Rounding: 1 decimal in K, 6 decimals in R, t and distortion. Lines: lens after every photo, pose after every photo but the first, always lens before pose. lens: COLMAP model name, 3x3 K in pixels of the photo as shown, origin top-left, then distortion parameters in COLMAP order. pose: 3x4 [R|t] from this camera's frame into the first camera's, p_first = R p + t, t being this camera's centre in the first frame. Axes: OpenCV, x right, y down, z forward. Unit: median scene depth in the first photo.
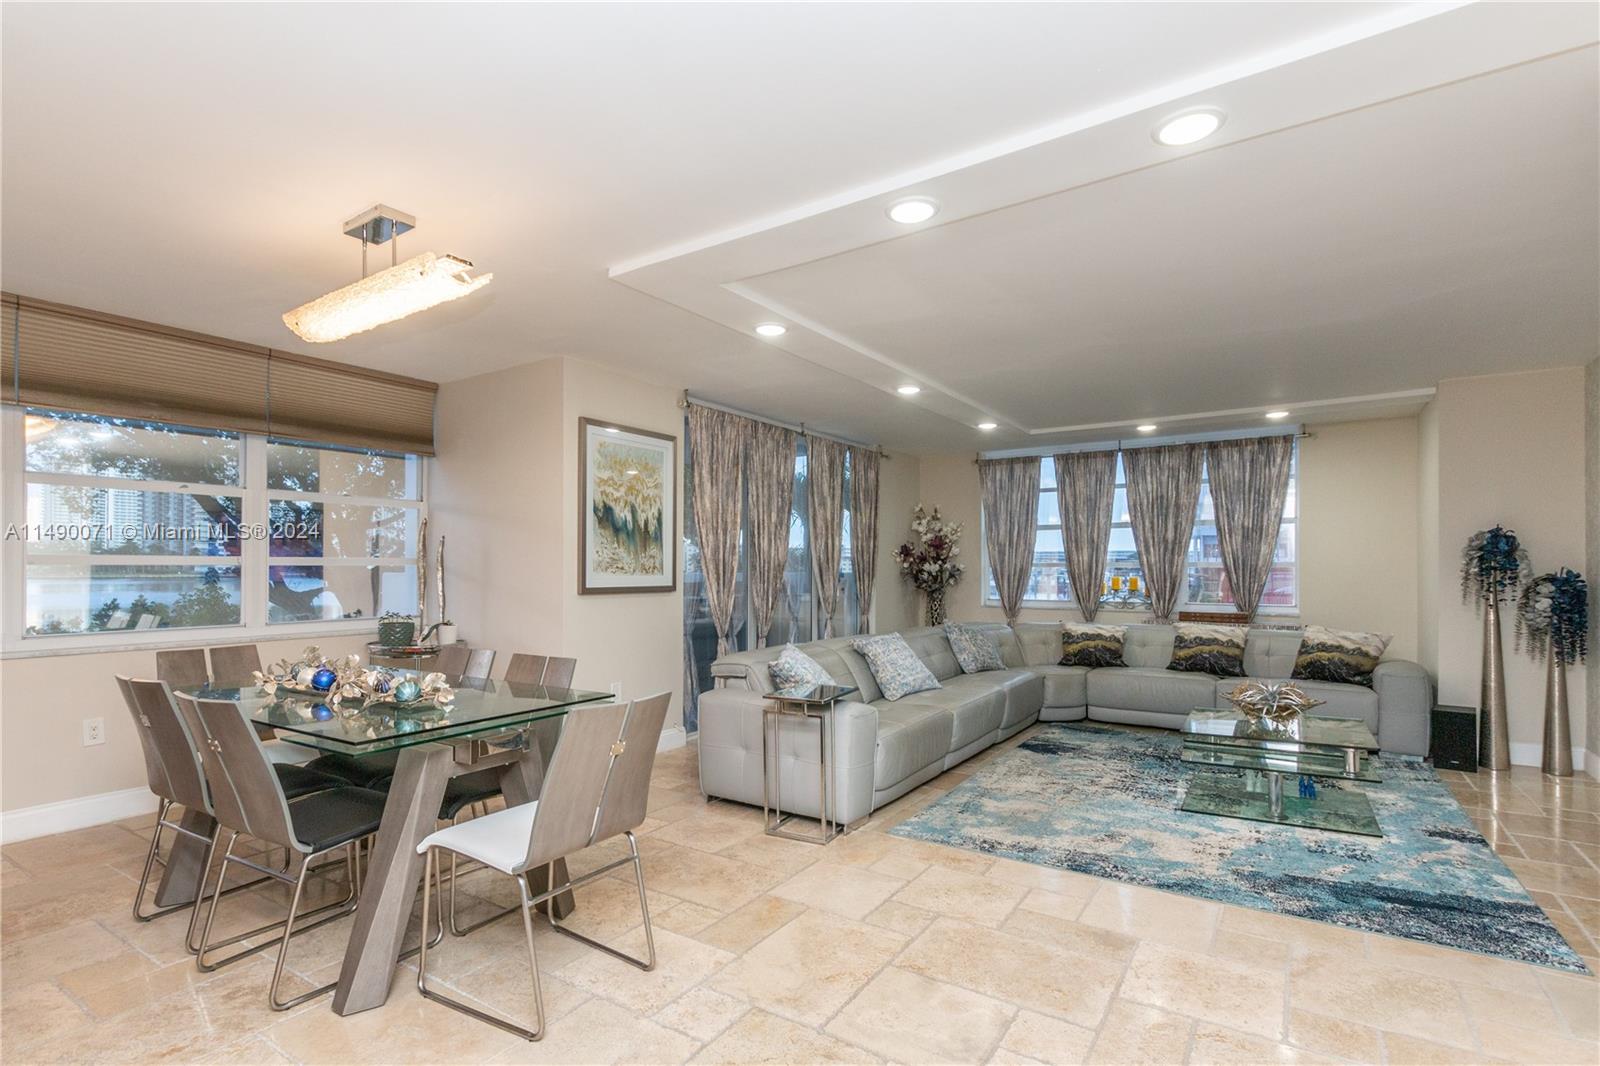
lens RADIAL K [[756.7, 0, 817.6], [0, 756.7, 562.1], [0, 0, 1]] dist [0.005953, -0.002714]
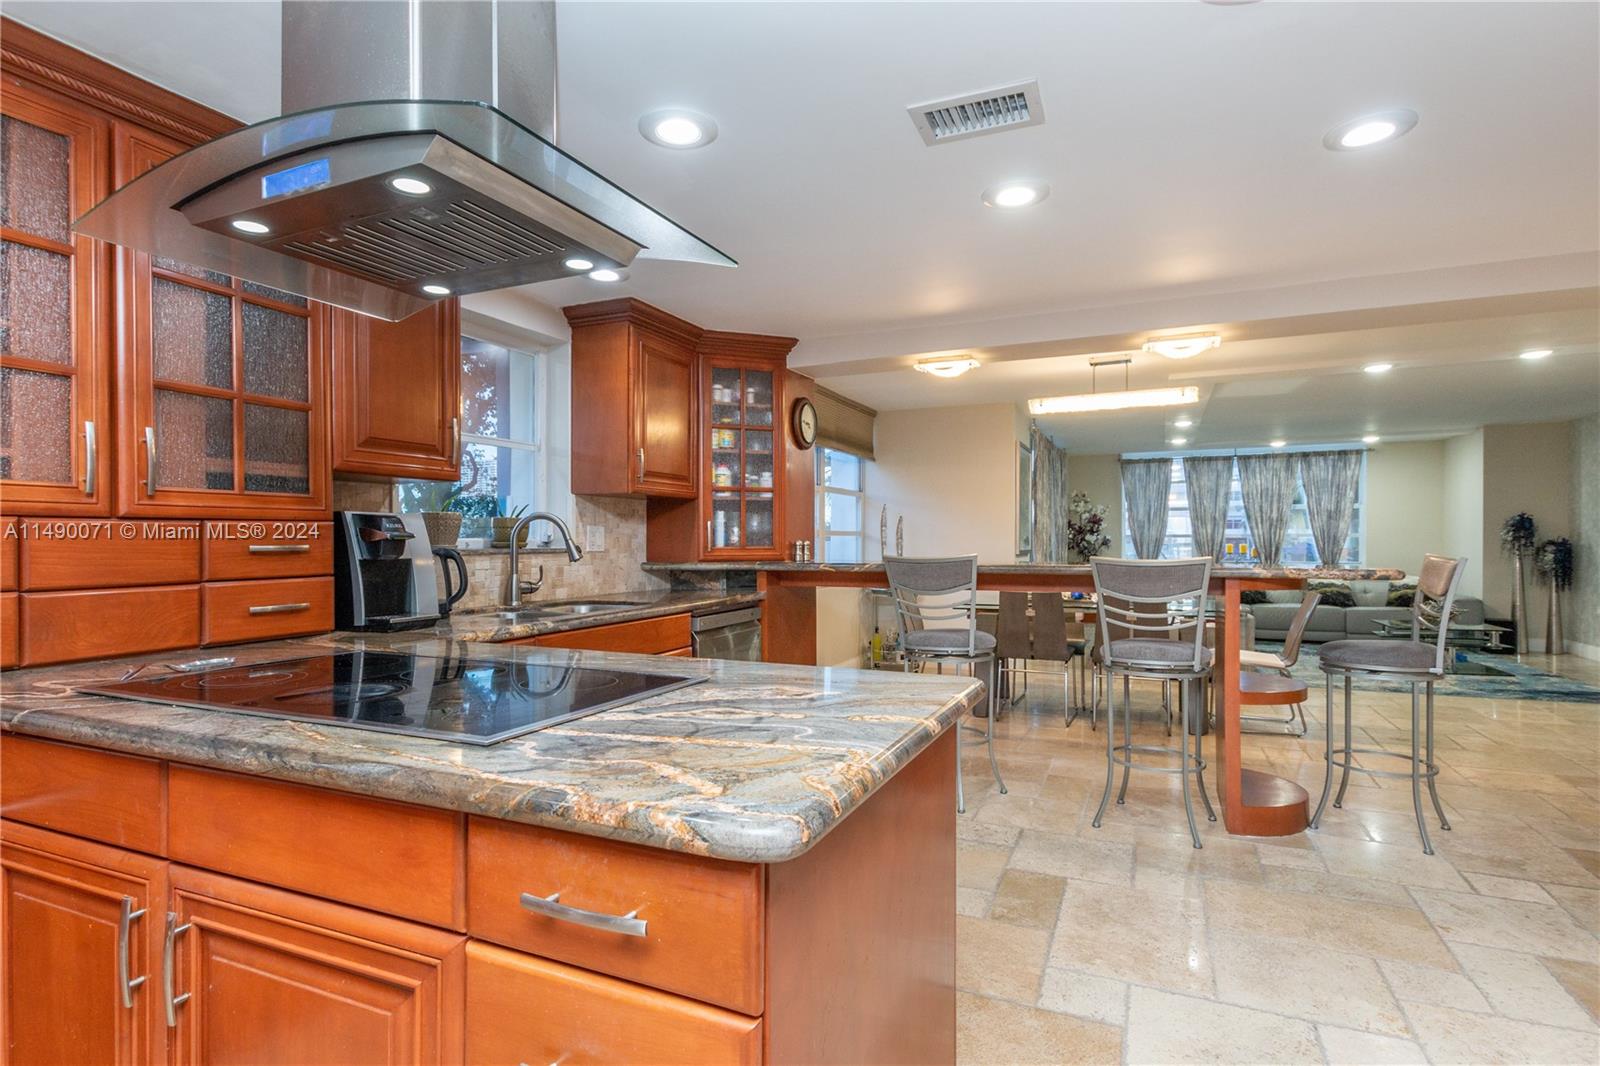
lens RADIAL K [[756.7, 0, 796.8], [0, 756.7, 540.3], [0, 0, 1]] dist [0.005953, -0.002714]
pose [[0.989392, -0.001629, 0.145262, -0.655422], [0.000686, 0.999978, 0.006540, 0.002390], [-0.145269, -0.006371, 0.989372, -0.310597]]
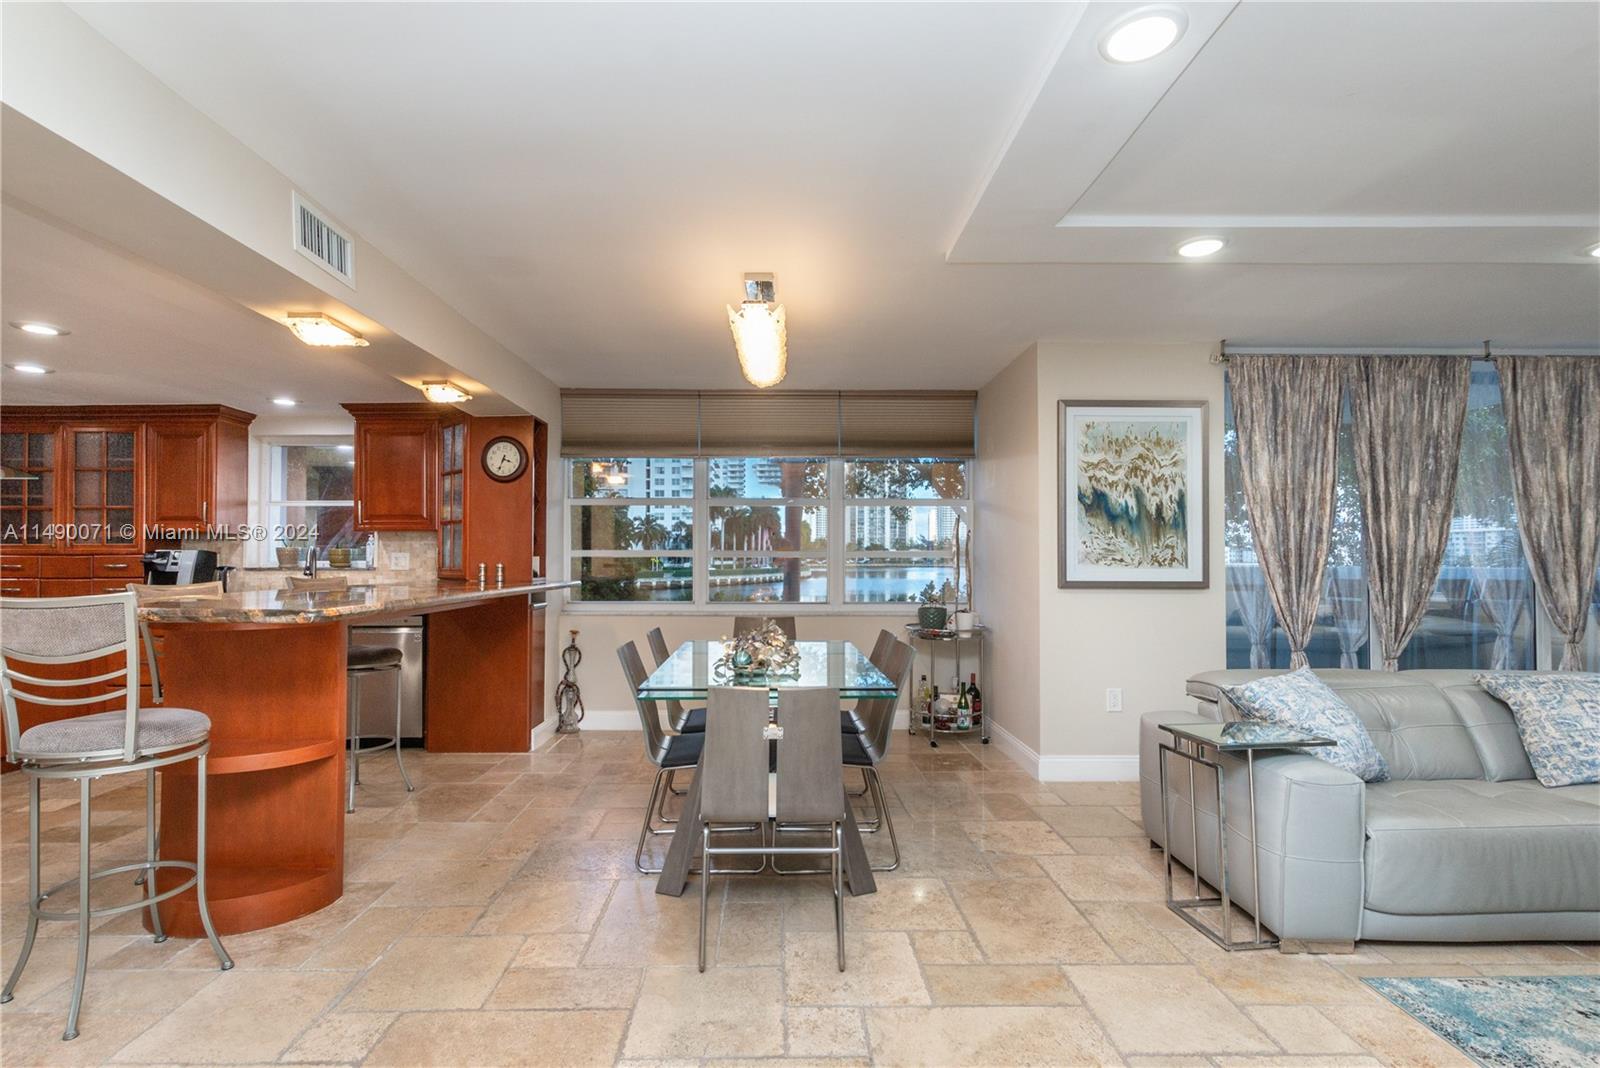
lens RADIAL K [[756.7, 0, 797.2], [0, 756.7, 542.4], [0, 0, 1]] dist [0.005953, -0.002714]
pose [[0.562790, -0.017792, -0.826408, 0.269534], [0.005407, 0.999826, -0.017843, 0.000818], [0.826582, 0.005573, 0.562789, 0.189119]]
